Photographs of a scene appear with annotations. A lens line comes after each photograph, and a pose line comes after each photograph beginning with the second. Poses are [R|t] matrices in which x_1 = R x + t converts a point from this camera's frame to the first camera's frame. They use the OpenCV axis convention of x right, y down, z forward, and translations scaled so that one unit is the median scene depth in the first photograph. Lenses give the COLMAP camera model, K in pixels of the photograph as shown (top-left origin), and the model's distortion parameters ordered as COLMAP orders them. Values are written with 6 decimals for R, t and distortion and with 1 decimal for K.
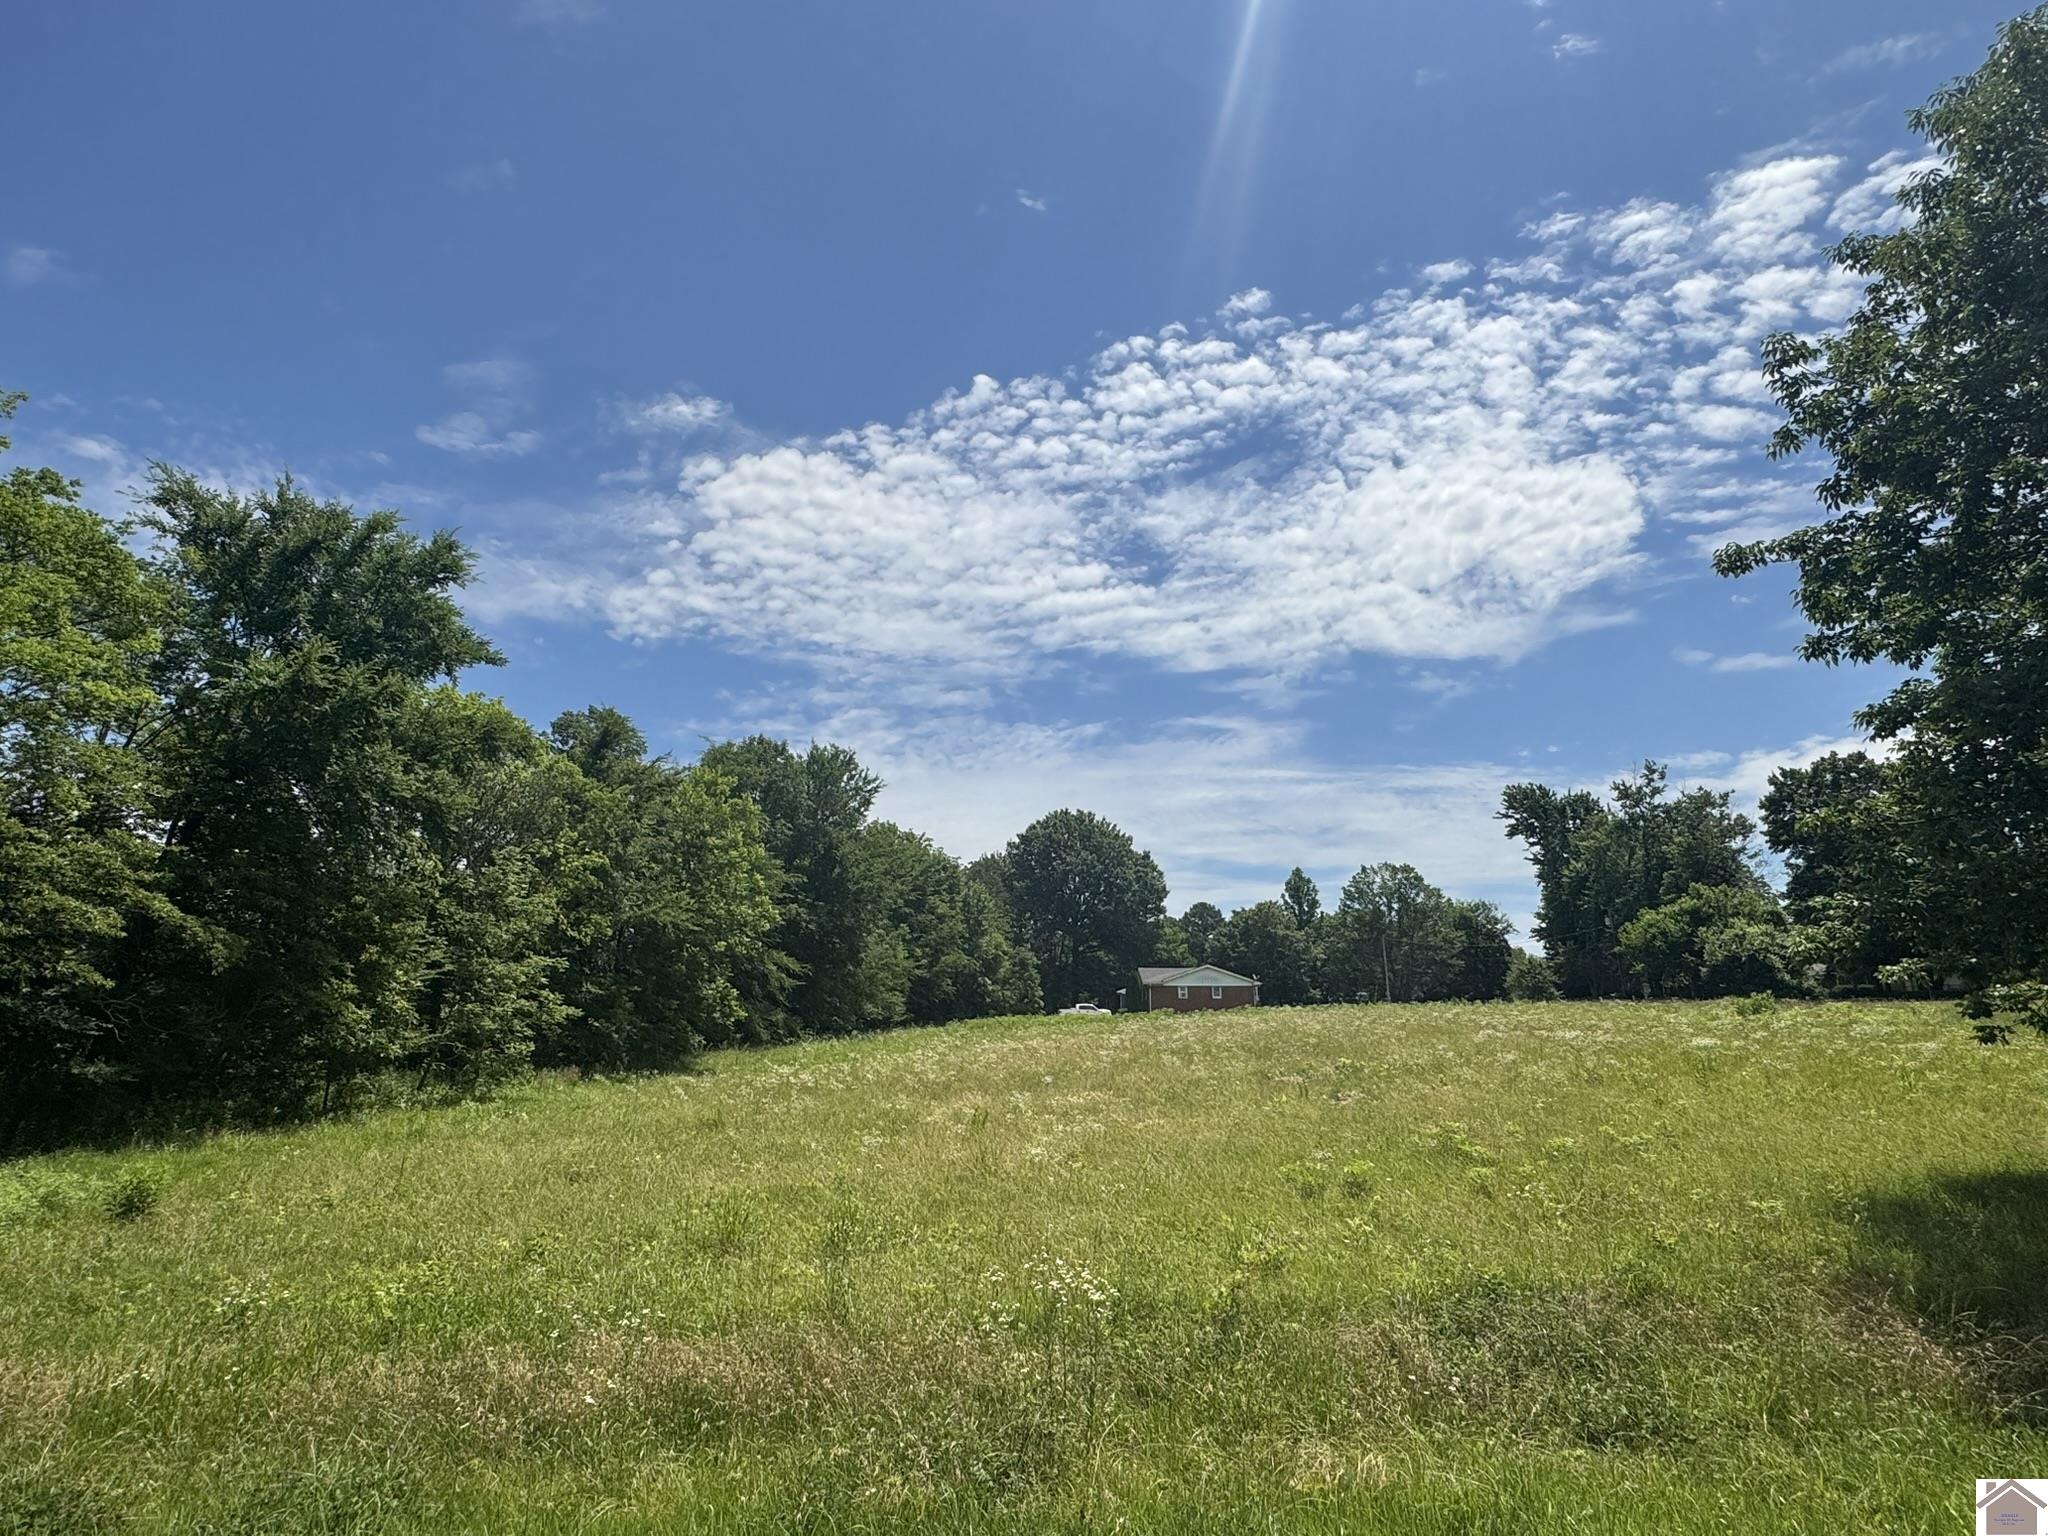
lens RADIAL K [[1143.3, 0, 1019.1], [0, 1143.3, 768.0], [0, 0, 1]] dist [-0.001741, 0.001227]
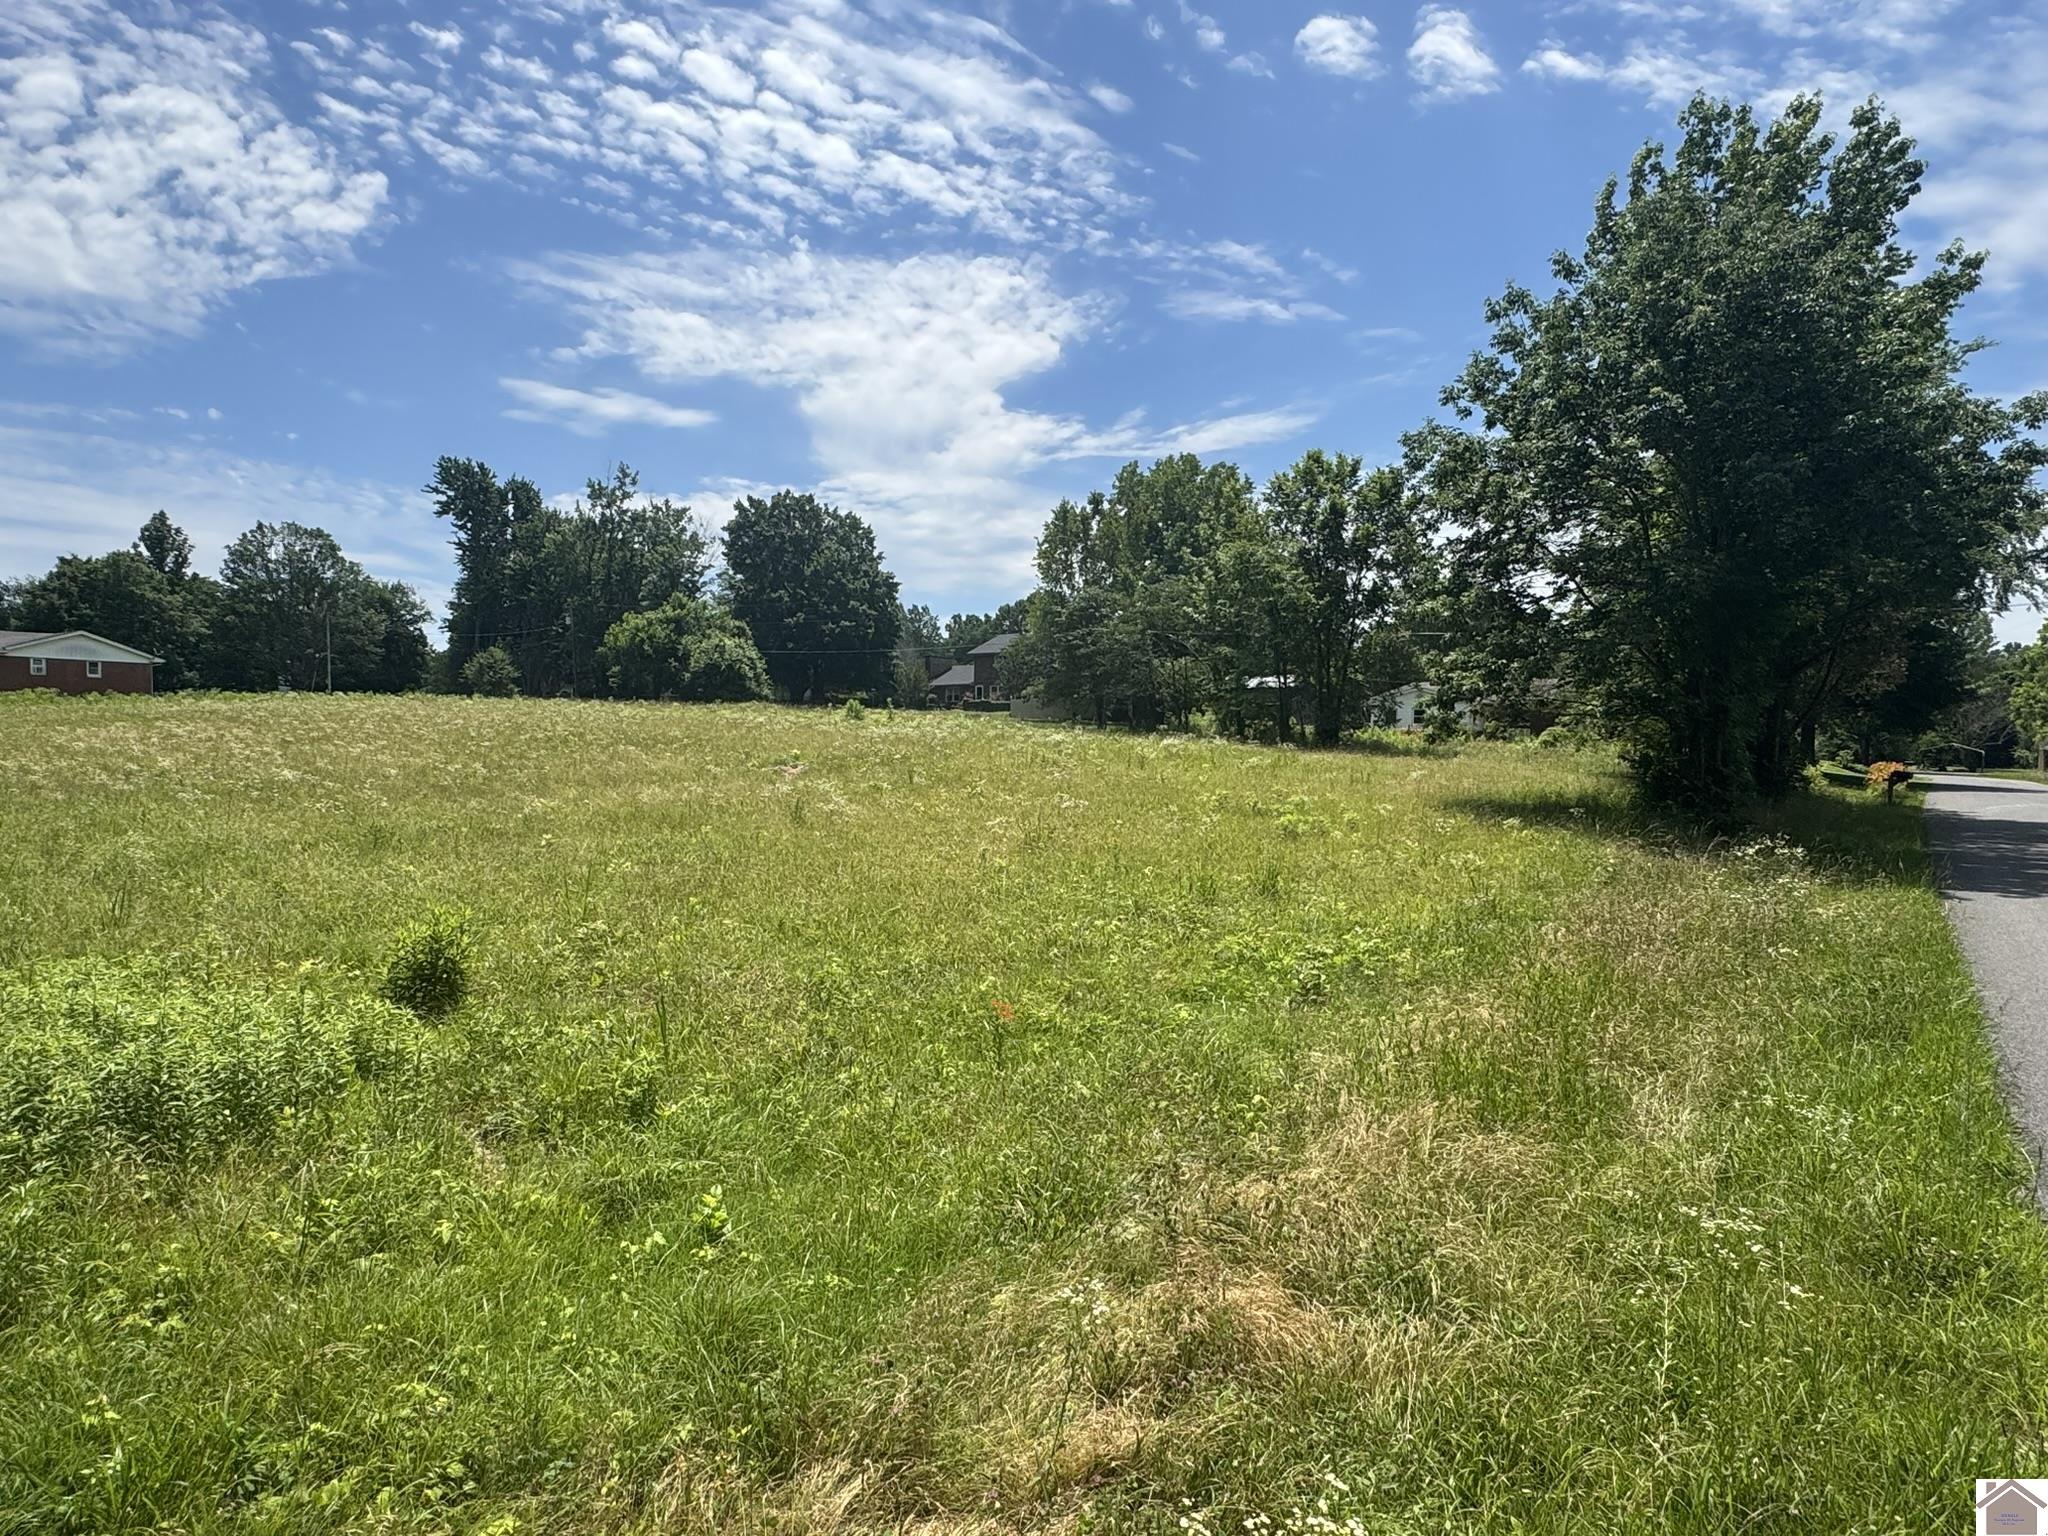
lens RADIAL K [[1276.9, 0, 985.5], [0, 1276.9, 699.5], [0, 0, 1]] dist [-0.002712, 0.002034]
pose [[0.573193, 0.035276, 0.818661, -0.265834], [-0.200848, 0.974645, 0.098628, 0.032936], [-0.794424, -0.220959, 0.565745, 0.132077]]
